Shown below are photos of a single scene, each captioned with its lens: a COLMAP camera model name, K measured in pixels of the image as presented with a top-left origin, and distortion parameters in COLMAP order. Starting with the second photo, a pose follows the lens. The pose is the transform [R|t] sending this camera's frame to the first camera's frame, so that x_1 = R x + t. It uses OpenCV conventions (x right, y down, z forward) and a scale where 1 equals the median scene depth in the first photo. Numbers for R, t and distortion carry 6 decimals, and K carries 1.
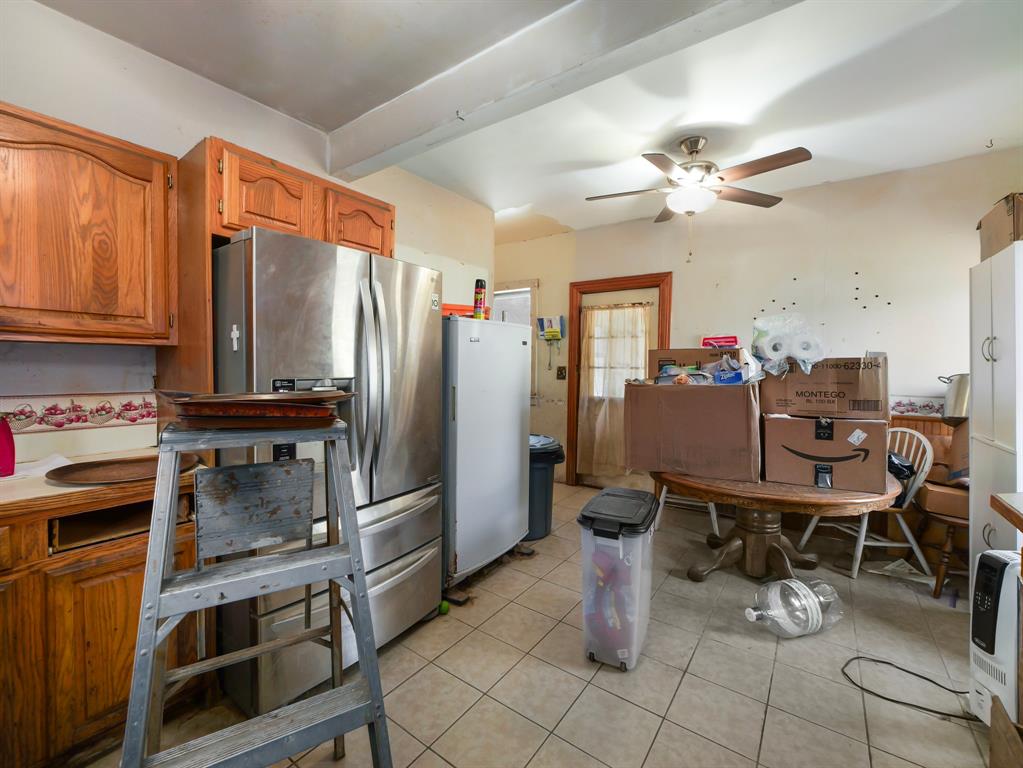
lens RADIAL K [[440.7, 0, 516.5], [0, 440.7, 375.1], [0, 0, 1]] dist [-0.001126, -0.000107]
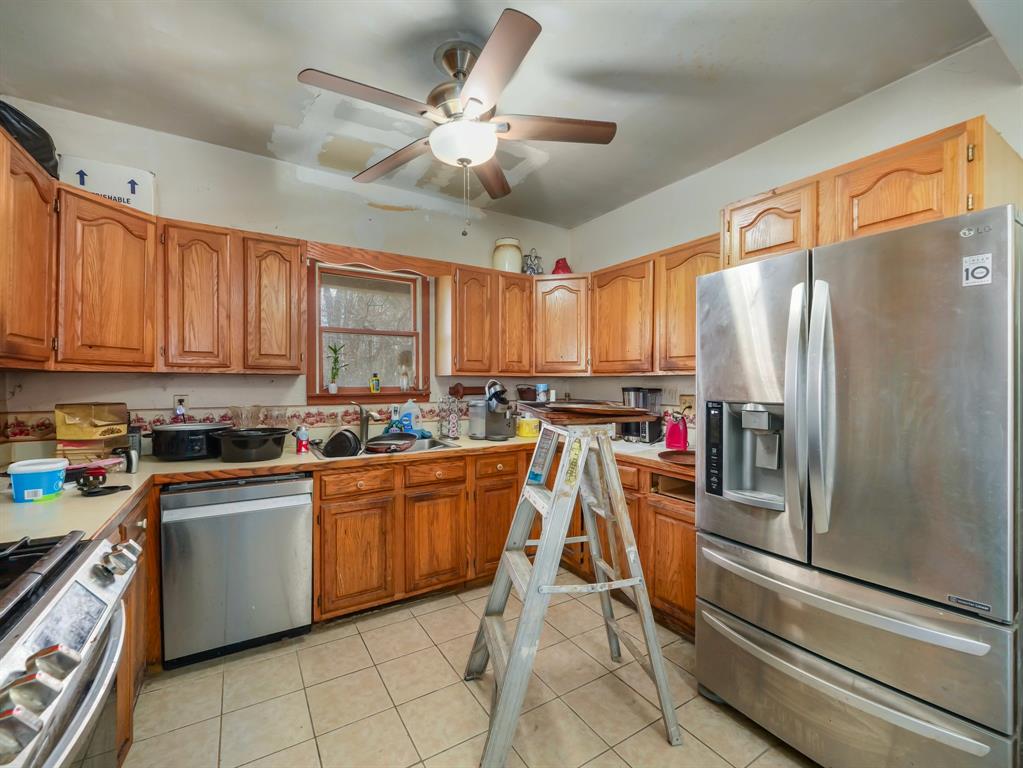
lens RADIAL K [[440.7, 0, 513.8], [0, 440.7, 386.2], [0, 0, 1]] dist [-0.001126, -0.000107]
pose [[-0.369583, -0.002024, -0.929195, 0.717761], [-0.021759, 0.999742, 0.006477, -0.025410], [0.928943, 0.022612, -0.369532, 0.954589]]
